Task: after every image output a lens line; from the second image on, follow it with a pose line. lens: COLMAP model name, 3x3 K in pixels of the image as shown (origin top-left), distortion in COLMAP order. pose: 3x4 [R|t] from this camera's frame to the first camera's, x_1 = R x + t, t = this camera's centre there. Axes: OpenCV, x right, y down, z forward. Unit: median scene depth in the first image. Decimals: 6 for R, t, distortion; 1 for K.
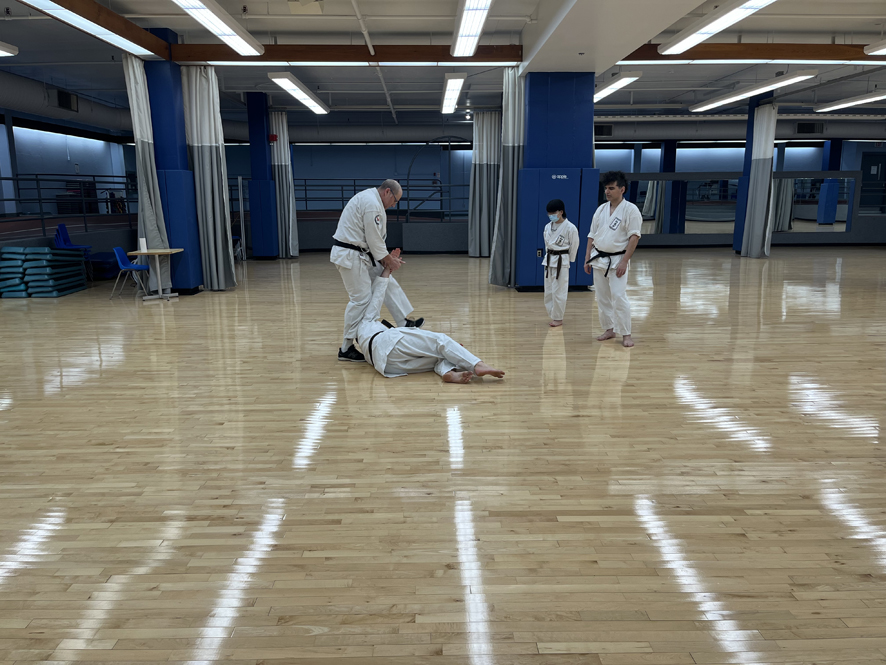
lens RADIAL K [[668.7, 0, 438.7], [0, 668.7, 333.5], [0, 0, 1]] dist [0.069439, -0.099512]
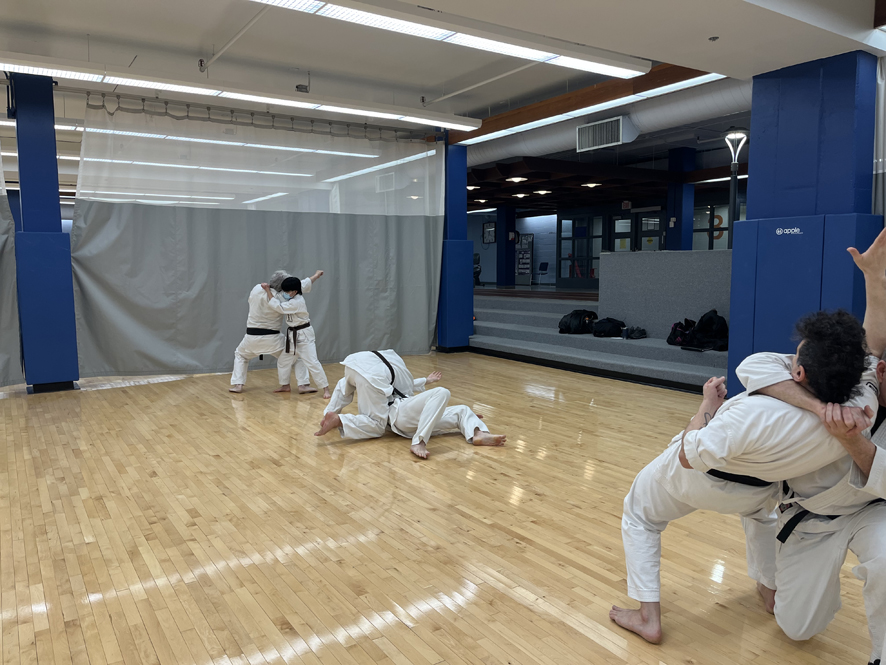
lens RADIAL K [[668.7, 0, 438.1], [0, 668.7, 335.2], [0, 0, 1]] dist [0.069439, -0.099512]
pose [[-0.527115, -0.073676, 0.846594, -0.193745], [0.183334, 0.962915, 0.197948, -0.124957], [-0.829782, 0.259551, -0.494060, 0.631907]]
